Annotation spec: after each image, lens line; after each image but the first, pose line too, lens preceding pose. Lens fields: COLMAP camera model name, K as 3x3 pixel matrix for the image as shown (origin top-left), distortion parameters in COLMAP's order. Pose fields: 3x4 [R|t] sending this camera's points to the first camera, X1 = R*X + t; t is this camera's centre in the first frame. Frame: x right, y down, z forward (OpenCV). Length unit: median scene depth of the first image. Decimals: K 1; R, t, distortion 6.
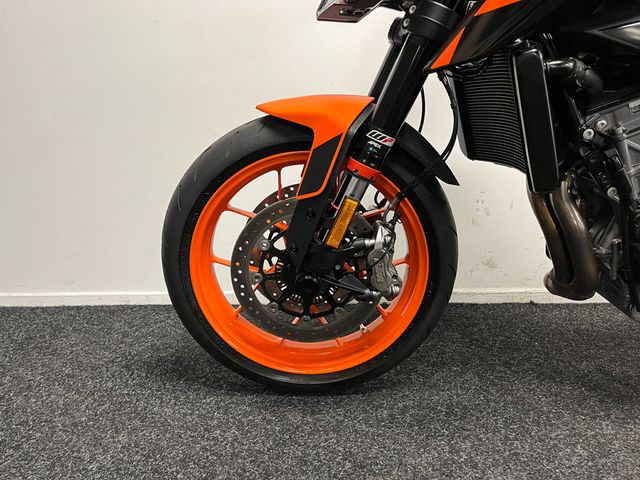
lens RADIAL K [[483.0, 0, 320.0], [0, 483.0, 240.0], [0, 0, 1]] dist [0.094953, -0.131435]
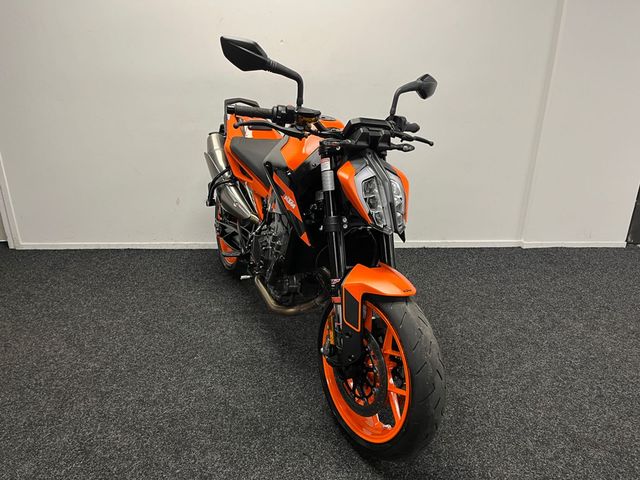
lens RADIAL K [[483.0, 0, 320.0], [0, 483.0, 240.0], [0, 0, 1]] dist [0.094953, -0.131435]
pose [[0.999862, 0.003417, 0.016241, 0.831204], [-0.005880, 0.988032, 0.154140, -0.373973], [-0.015520, -0.154214, 0.987916, -1.731582]]
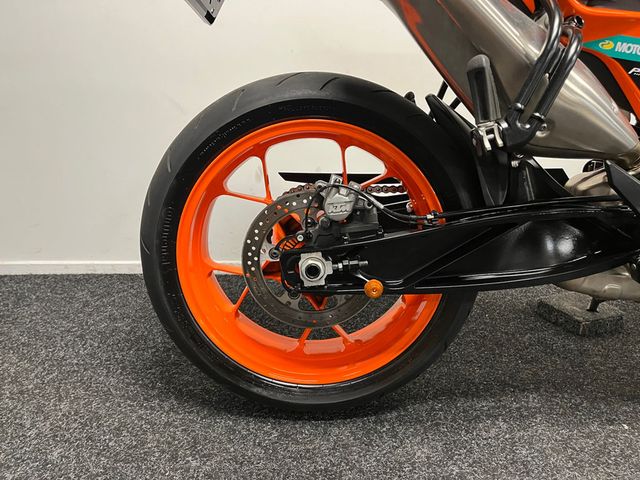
lens RADIAL K [[483.0, 0, 320.0], [0, 483.0, 240.0], [0, 0, 1]] dist [0.094953, -0.131435]
pose [[0.999939, 0.006147, -0.009194, 0.138732], [-0.005413, 0.996947, 0.077899, -0.031171], [0.009644, -0.077845, 0.996919, -0.007871]]
